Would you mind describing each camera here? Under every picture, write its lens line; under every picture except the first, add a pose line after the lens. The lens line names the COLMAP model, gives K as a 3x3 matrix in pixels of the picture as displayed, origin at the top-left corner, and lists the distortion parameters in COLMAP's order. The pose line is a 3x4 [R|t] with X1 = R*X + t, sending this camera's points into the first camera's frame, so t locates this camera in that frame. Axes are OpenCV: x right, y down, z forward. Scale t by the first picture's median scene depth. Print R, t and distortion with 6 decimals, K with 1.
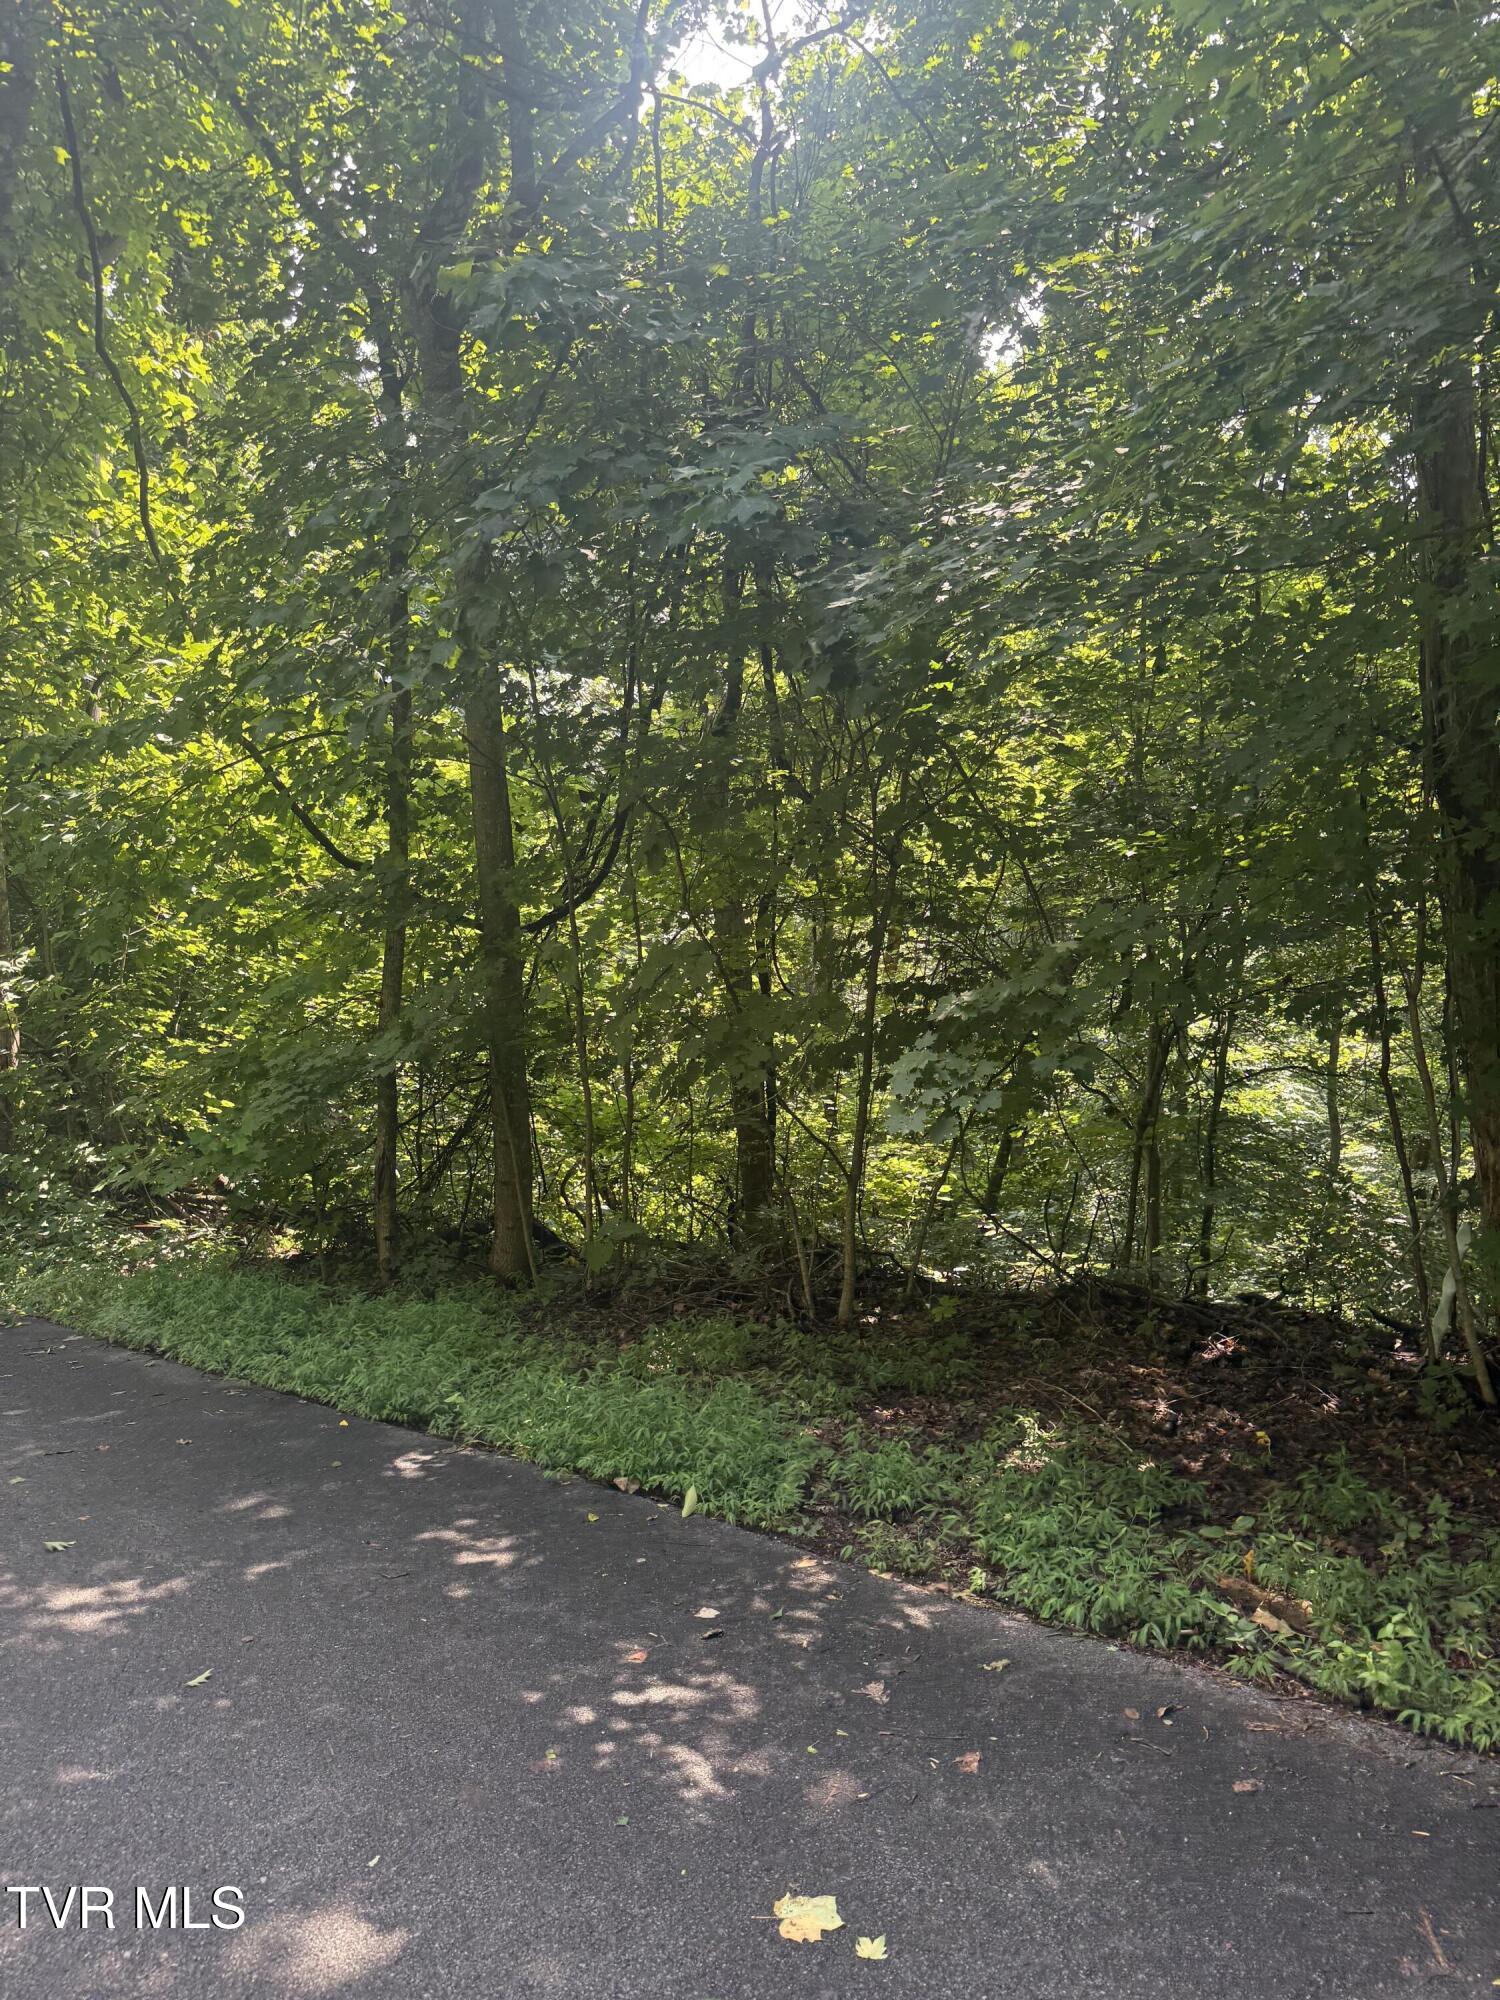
lens RADIAL K [[1432.1, 0, 750.0], [0, 1432.1, 1000.0], [0, 0, 1]] dist [-0.003753, -0.036257]
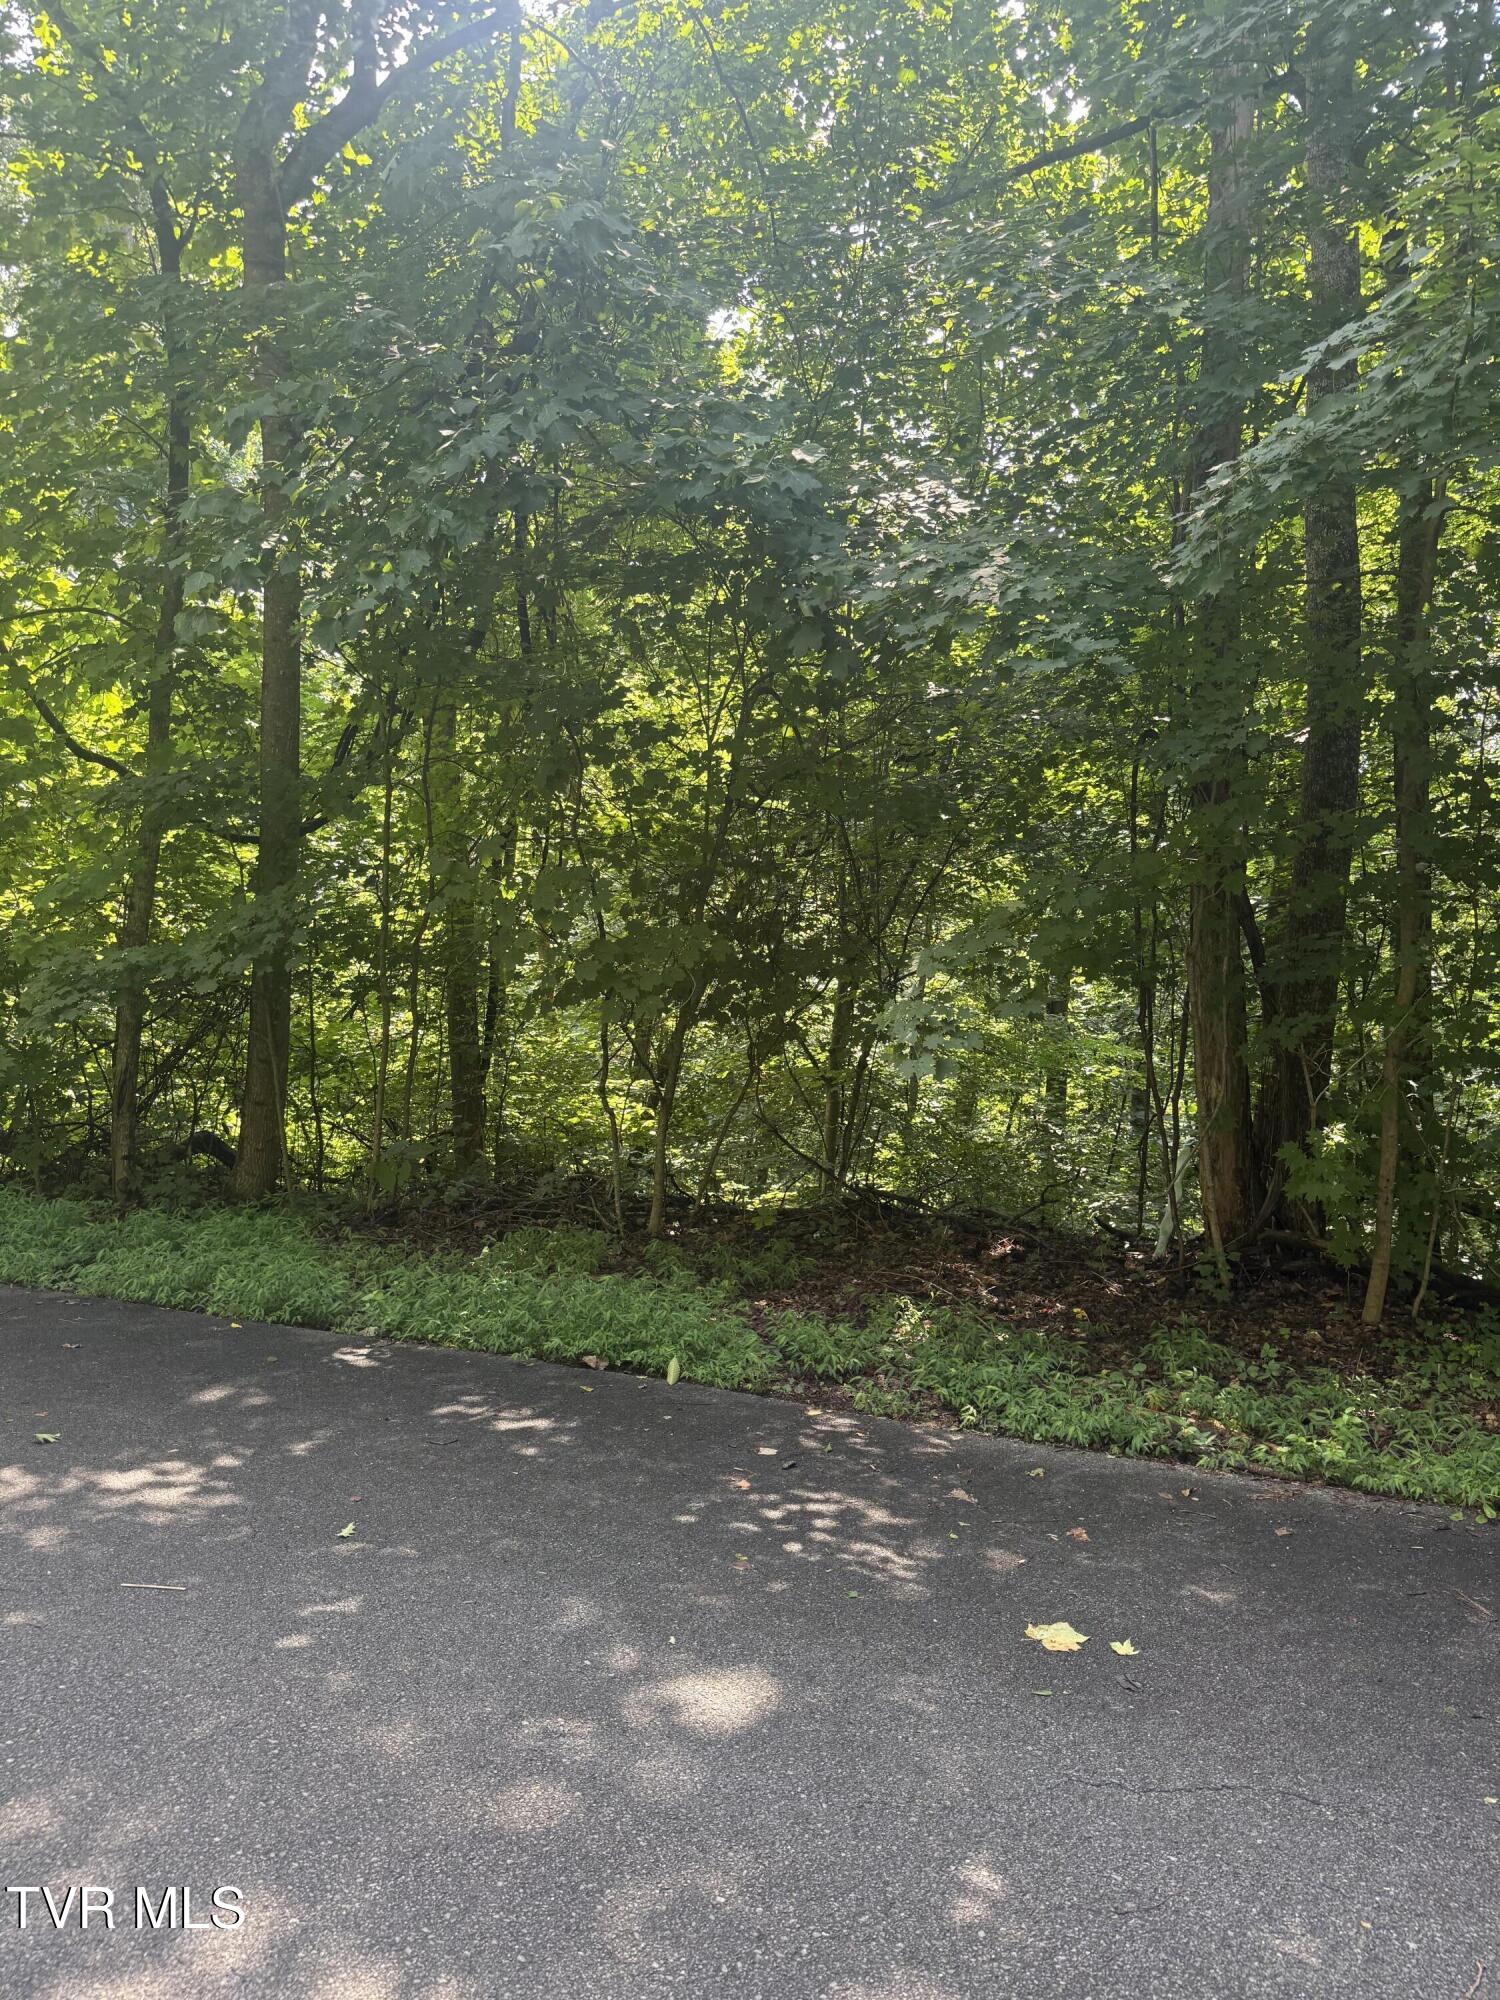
lens RADIAL K [[1432.1, 0, 750.0], [0, 1432.1, 1000.0], [0, 0, 1]] dist [-0.003753, -0.036257]
pose [[0.945743, 0.053301, 0.320515, -0.341511], [-0.067176, 0.997216, 0.032381, 0.018143], [-0.317897, -0.052155, 0.946690, -0.062971]]
